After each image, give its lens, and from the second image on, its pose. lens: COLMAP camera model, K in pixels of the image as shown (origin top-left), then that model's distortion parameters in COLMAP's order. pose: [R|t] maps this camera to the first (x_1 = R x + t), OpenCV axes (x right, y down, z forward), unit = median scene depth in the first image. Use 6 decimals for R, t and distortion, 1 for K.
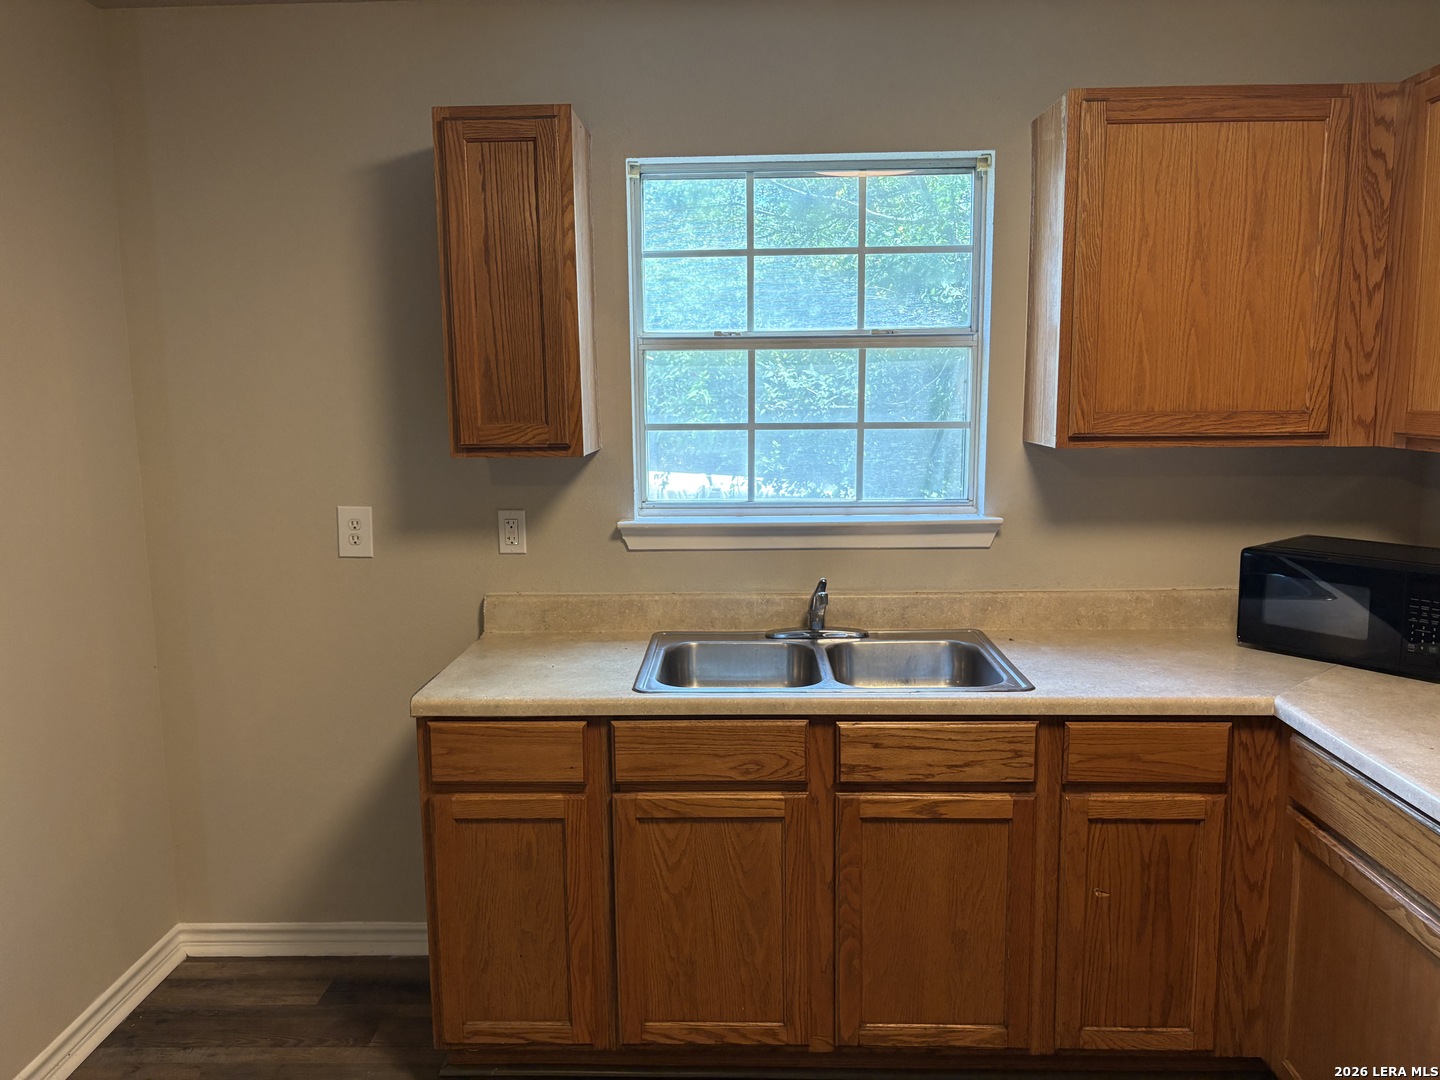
lens RADIAL K [[1092.0, 0, 707.8], [0, 1092.0, 538.8], [0, 0, 1]] dist [0.042747, -0.053395]
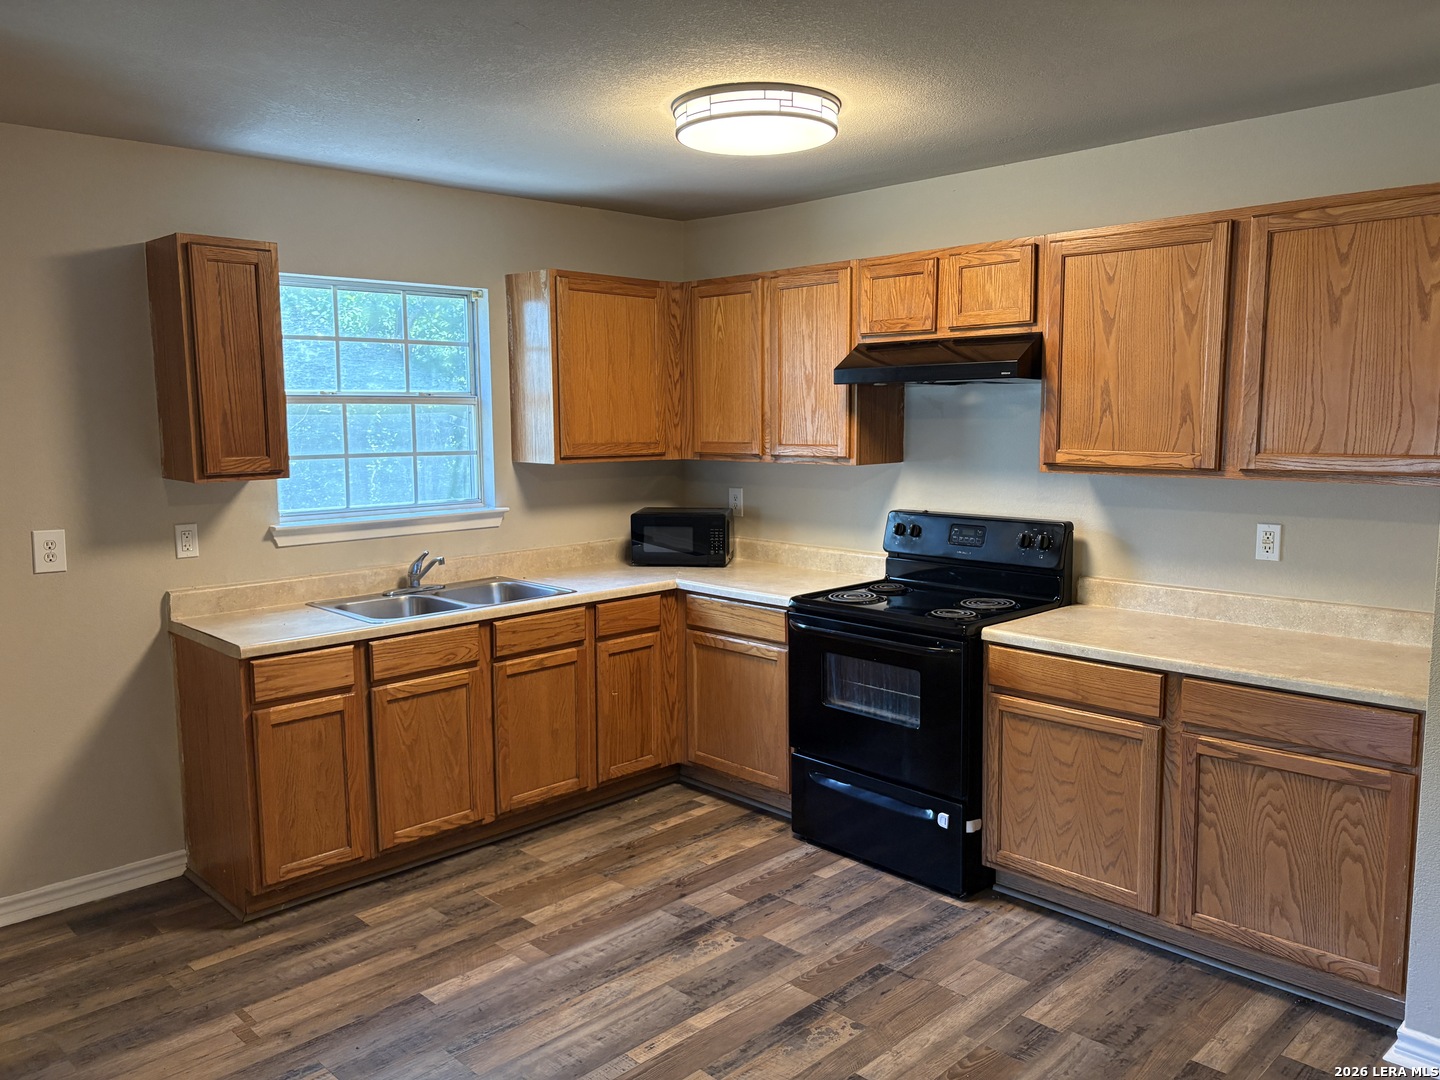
lens RADIAL K [[1092.0, 0, 745.8], [0, 1092.0, 557.5], [0, 0, 1]] dist [0.042747, -0.053395]
pose [[0.677080, -0.091135, 0.730244, -0.837269], [0.100363, 0.994466, 0.031054, 0.048390], [-0.729033, 0.052264, 0.682480, -0.472679]]
